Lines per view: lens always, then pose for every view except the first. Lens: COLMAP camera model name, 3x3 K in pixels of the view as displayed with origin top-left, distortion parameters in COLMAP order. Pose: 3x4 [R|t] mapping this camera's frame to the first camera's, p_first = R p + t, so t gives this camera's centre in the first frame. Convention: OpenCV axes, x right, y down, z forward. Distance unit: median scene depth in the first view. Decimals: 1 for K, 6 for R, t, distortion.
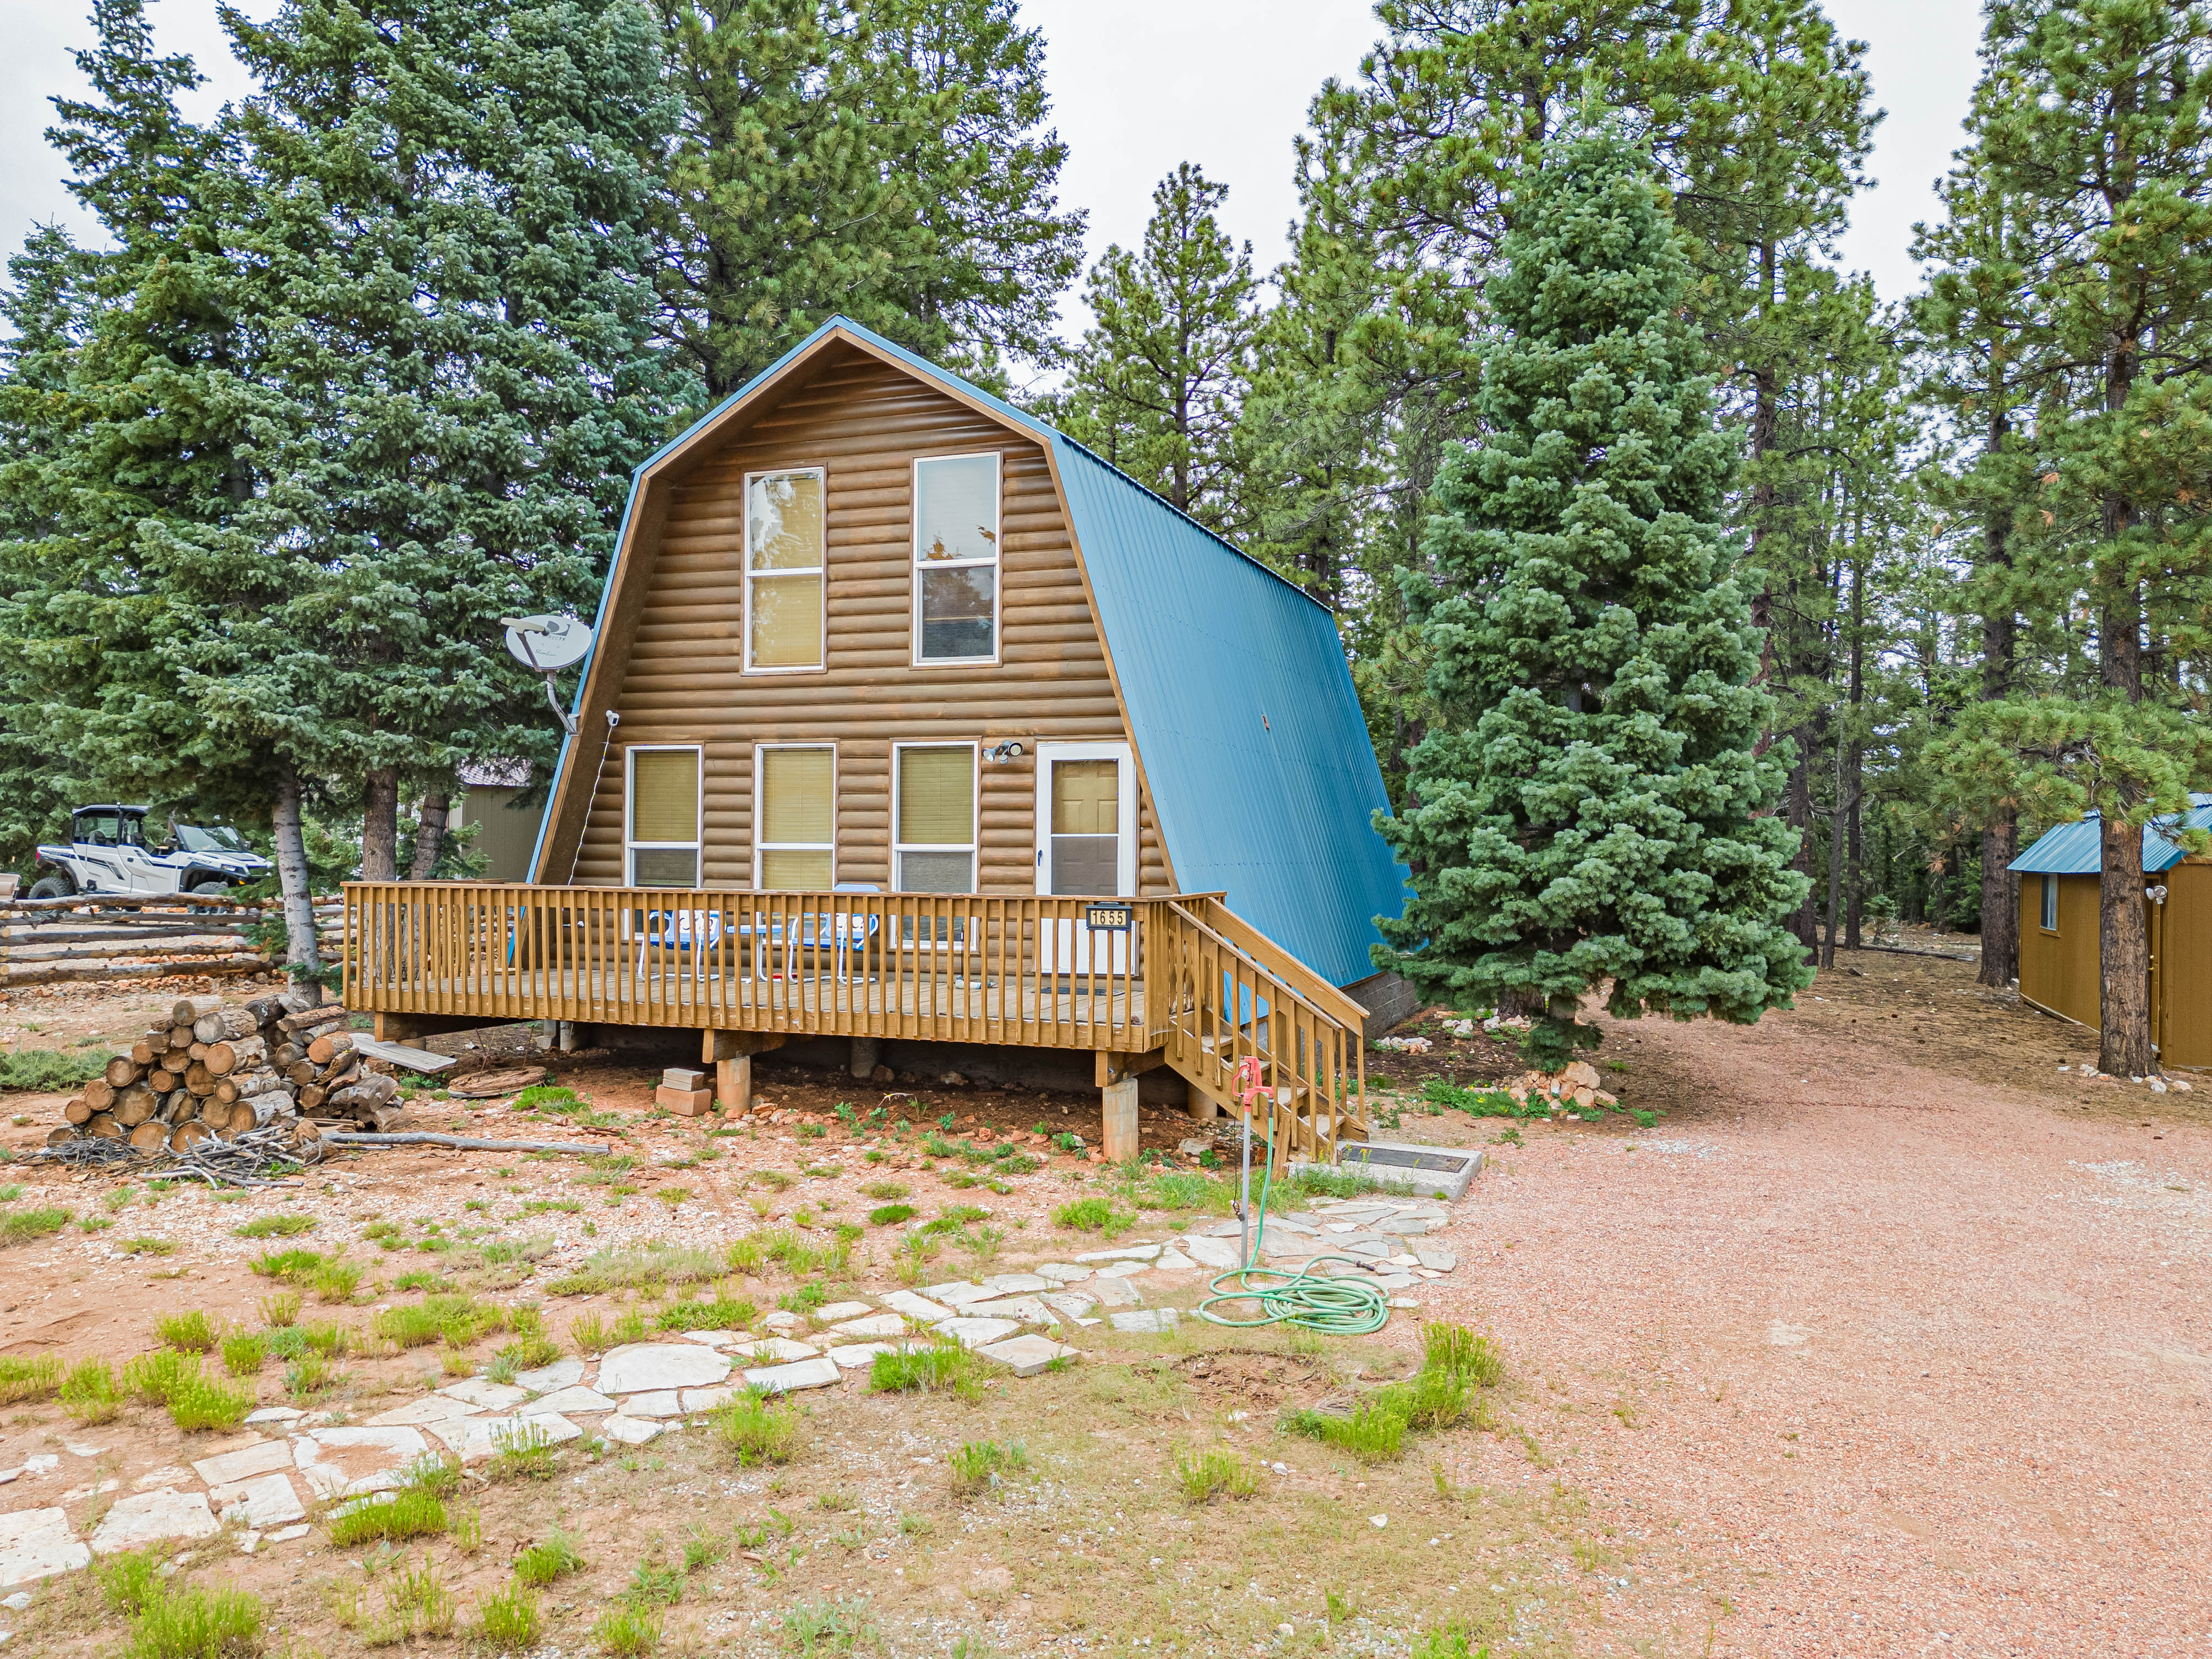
lens RADIAL K [[1562.4, 0, 1106.0], [0, 1562.4, 829.5], [0, 0, 1]] dist [0.085845, -0.088005]
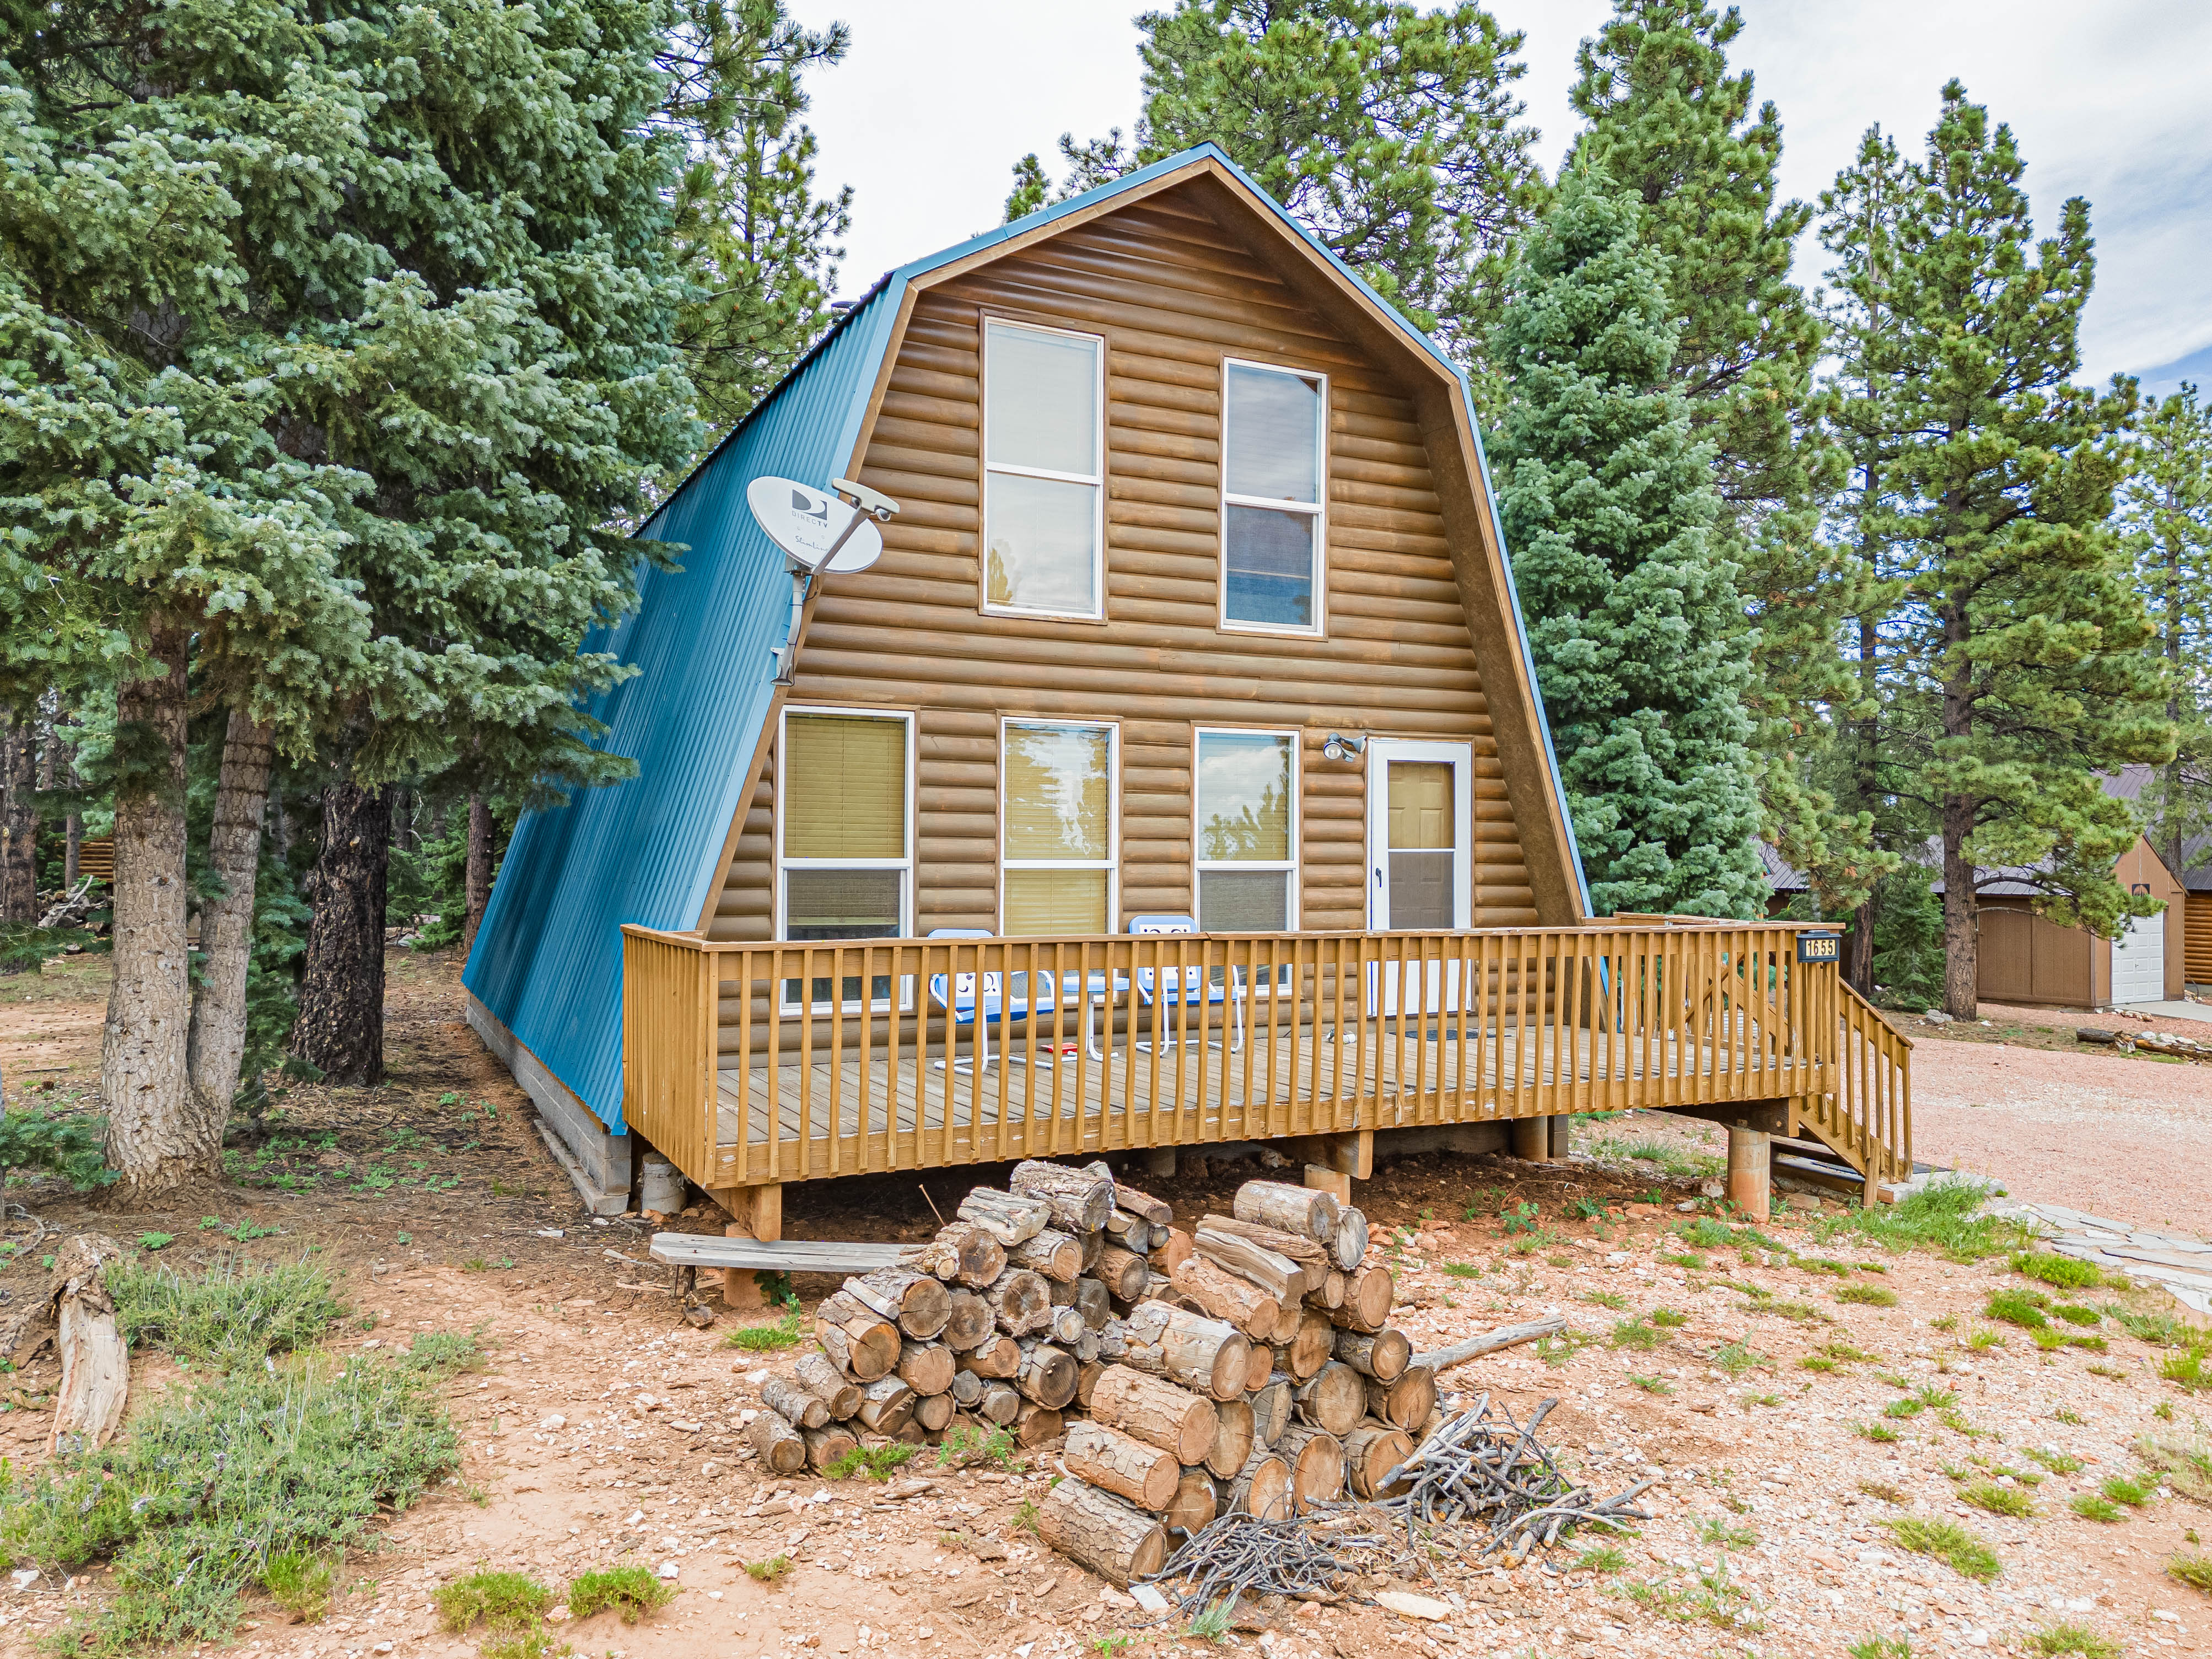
lens RADIAL K [[1562.5, 0, 1106.0], [0, 1562.5, 829.5], [0, 0, 1]] dist [0.085845, -0.088005]
pose [[0.679000, 0.007244, 0.734102, -0.741176], [-0.009979, 0.999950, -0.000637, -0.005189], [-0.734070, -0.006893, 0.679039, 0.533576]]
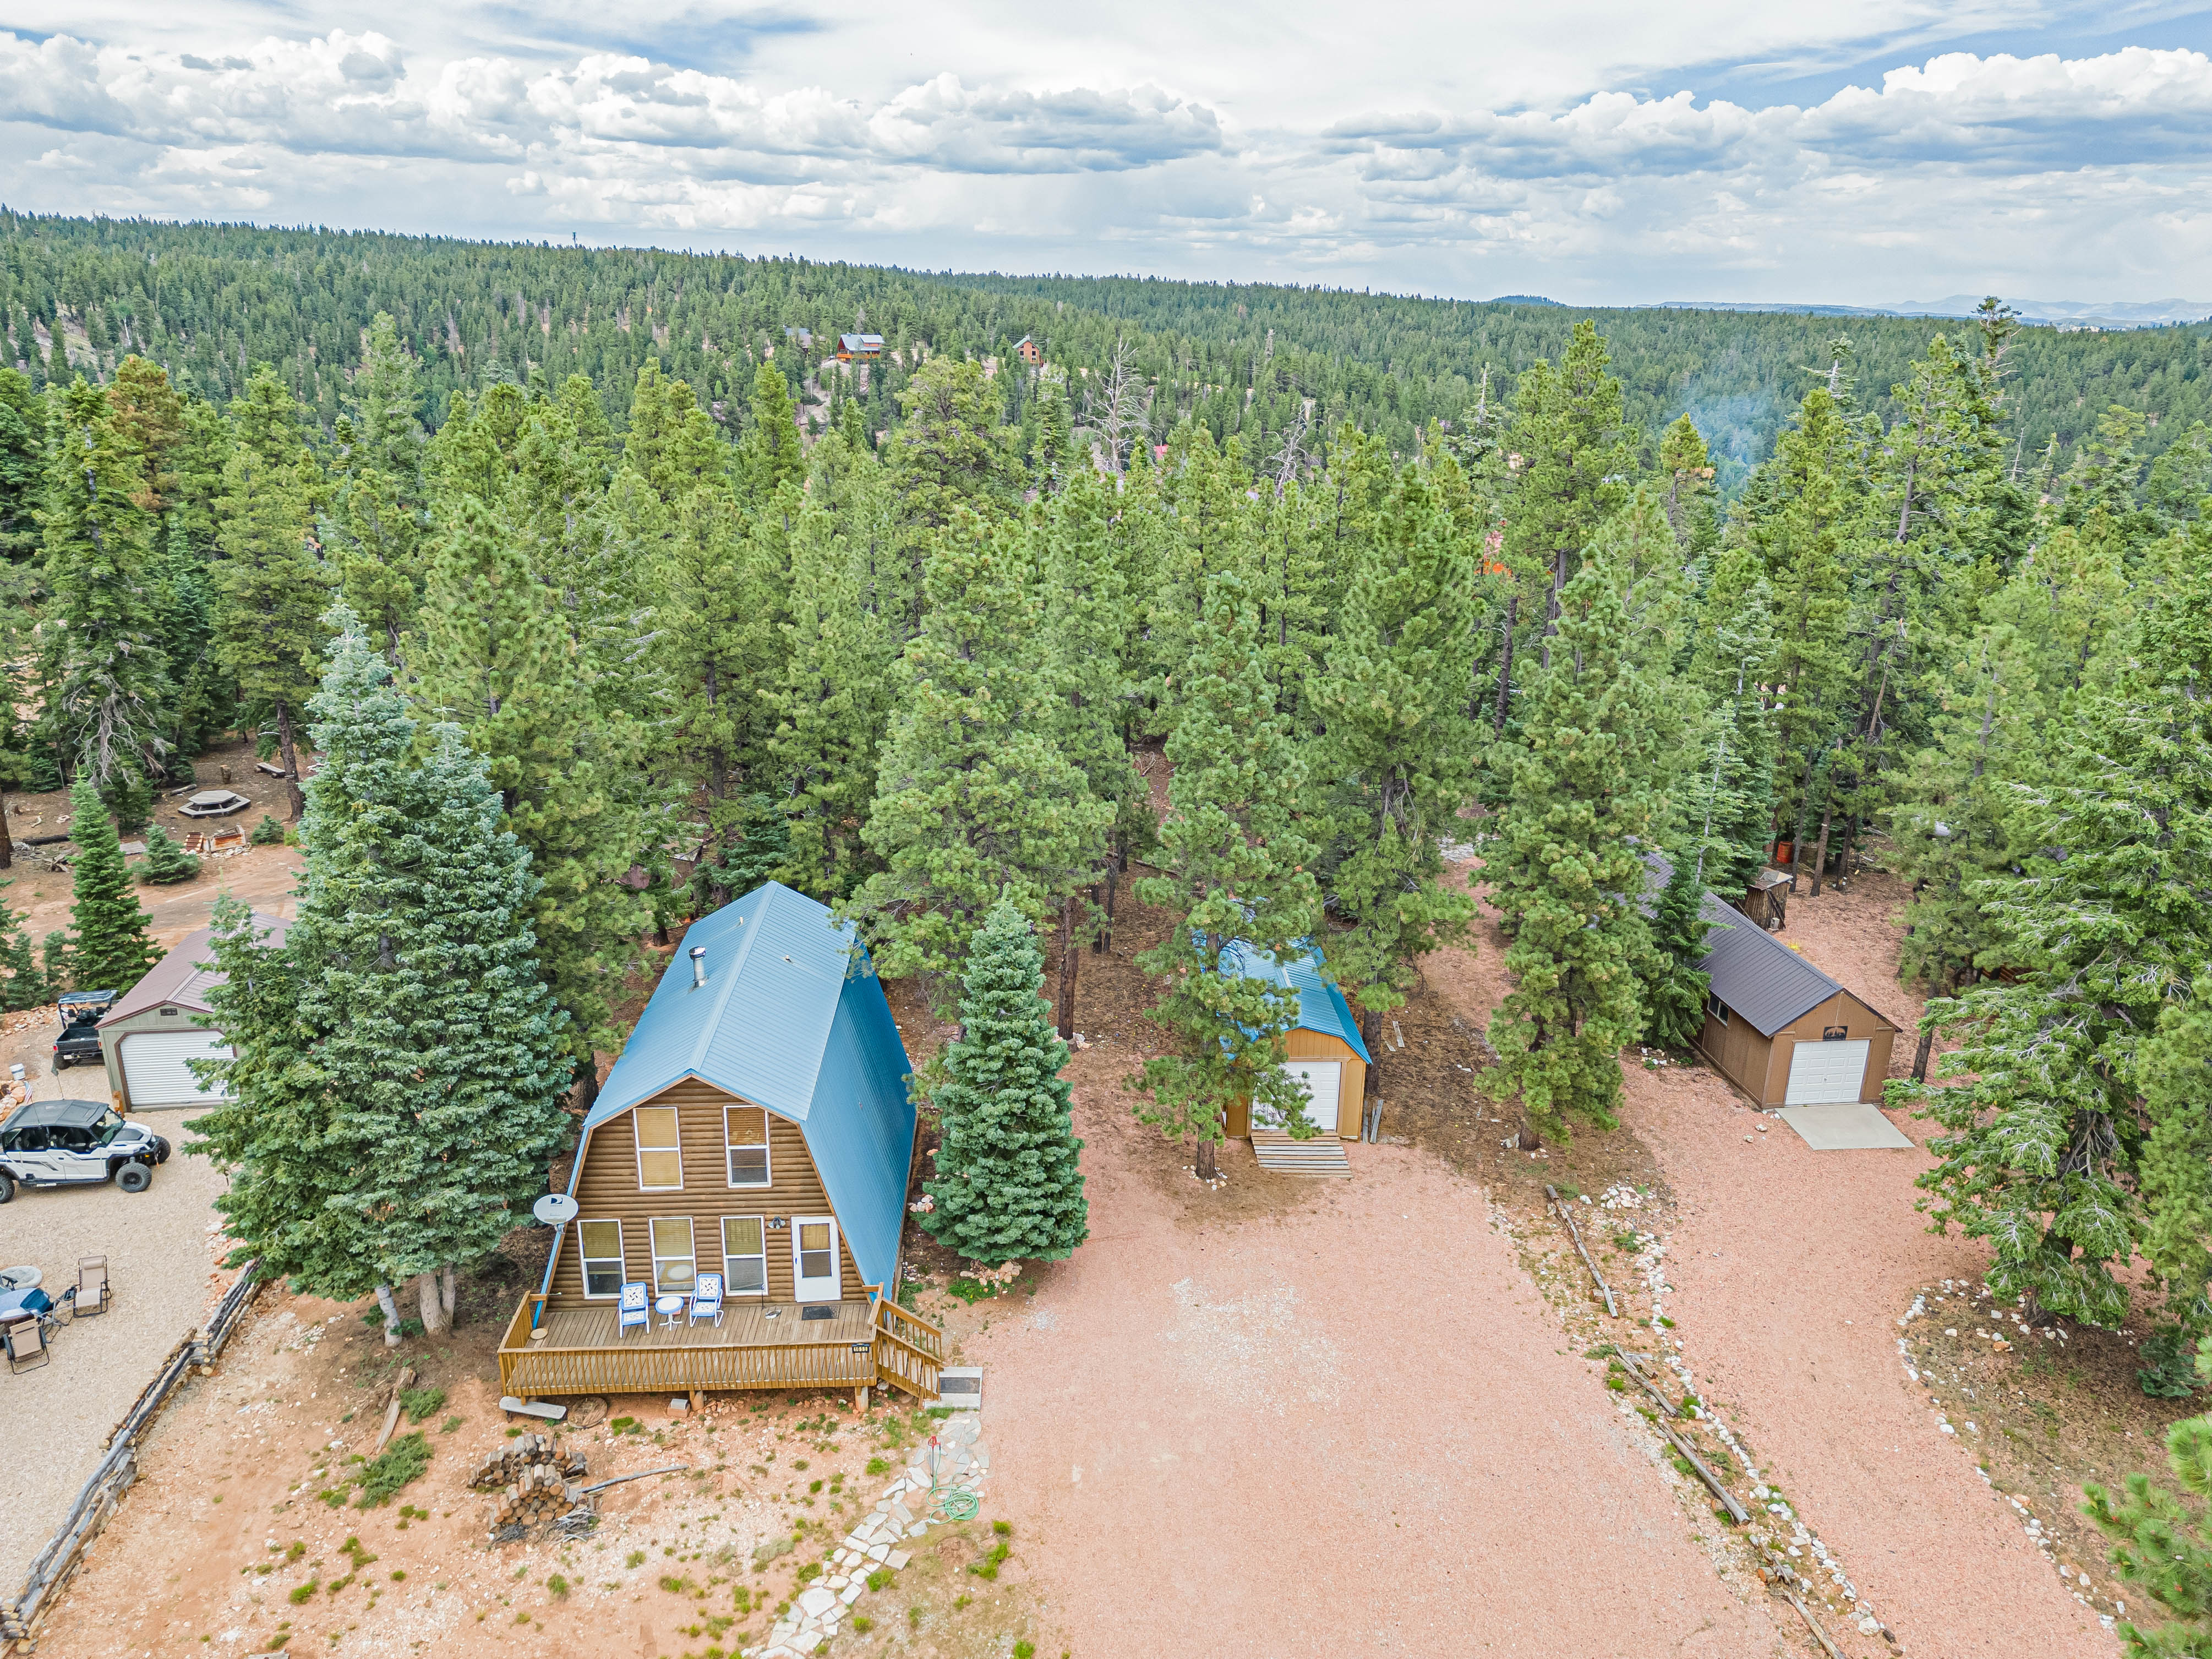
lens RADIAL K [[1562.6, 0, 1106.0], [0, 1562.6, 829.5], [0, 0, 1]] dist [0.085845, -0.088005]
pose [[0.915823, -0.127287, 0.380876, -0.437610], [-0.007466, 0.942877, 0.333058, -1.393512], [-0.401513, -0.307866, 0.862558, -1.057505]]
